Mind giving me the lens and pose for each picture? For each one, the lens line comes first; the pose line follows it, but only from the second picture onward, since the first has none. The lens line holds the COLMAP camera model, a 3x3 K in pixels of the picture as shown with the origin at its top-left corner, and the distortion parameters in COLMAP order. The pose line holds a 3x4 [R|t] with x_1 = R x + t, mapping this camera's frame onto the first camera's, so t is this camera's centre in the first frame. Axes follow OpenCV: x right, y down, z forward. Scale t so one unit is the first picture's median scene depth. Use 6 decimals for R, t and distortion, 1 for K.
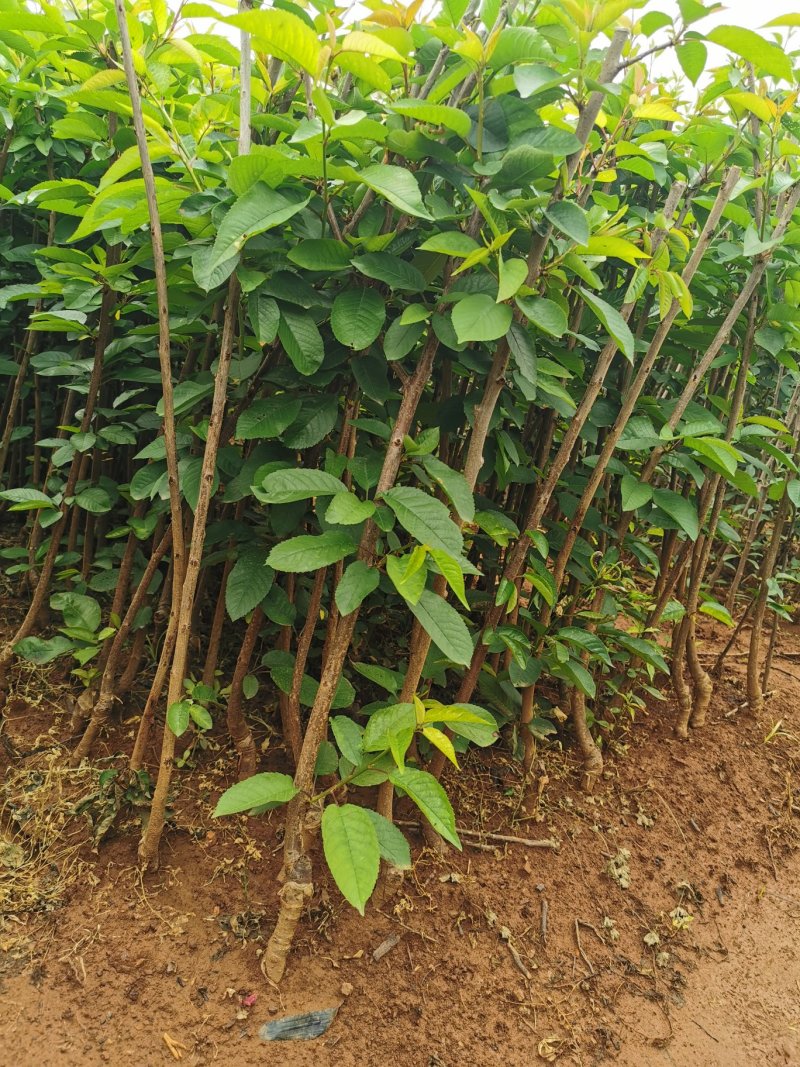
lens RADIAL K [[839.6, 0, 403.4], [0, 839.6, 528.6], [0, 0, 1]] dist [0.036564, -0.049119]
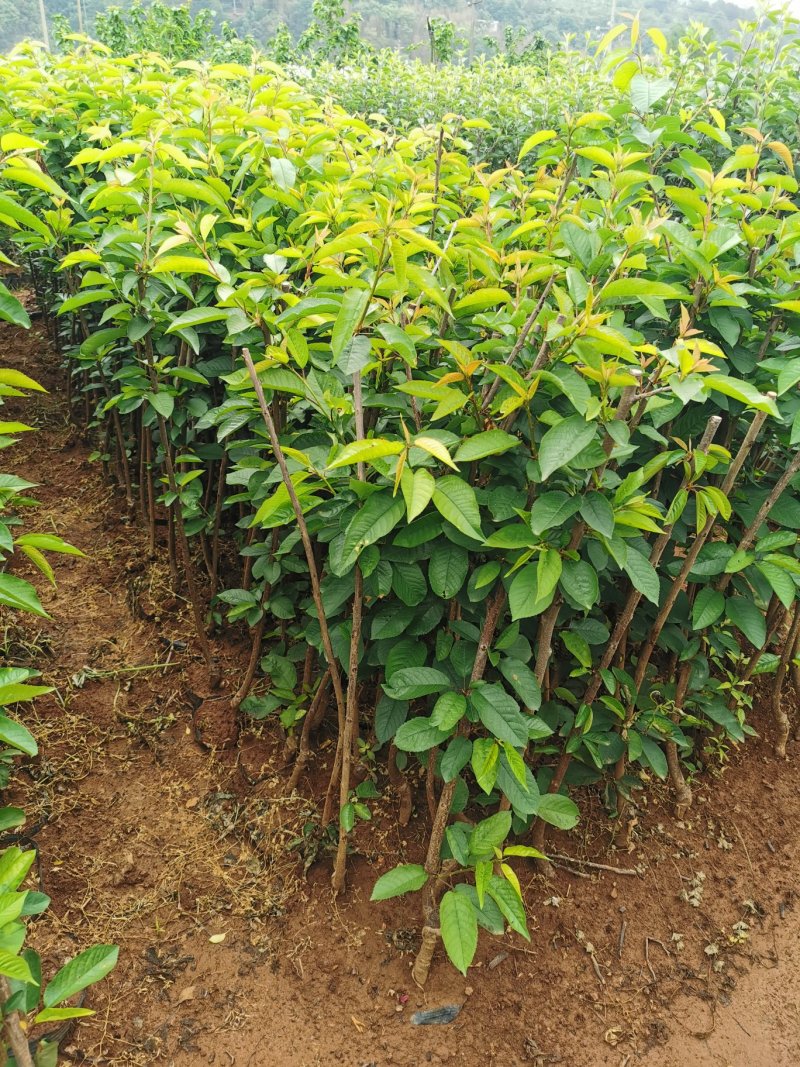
lens RADIAL K [[839.6, 0, 404.1], [0, 839.6, 537.0], [0, 0, 1]] dist [0.036564, -0.049119]
pose [[0.972171, -0.018911, -0.233508, 0.162680], [0.065130, 0.979261, 0.191850, -0.470777], [0.225037, -0.201719, 0.953241, -0.255938]]
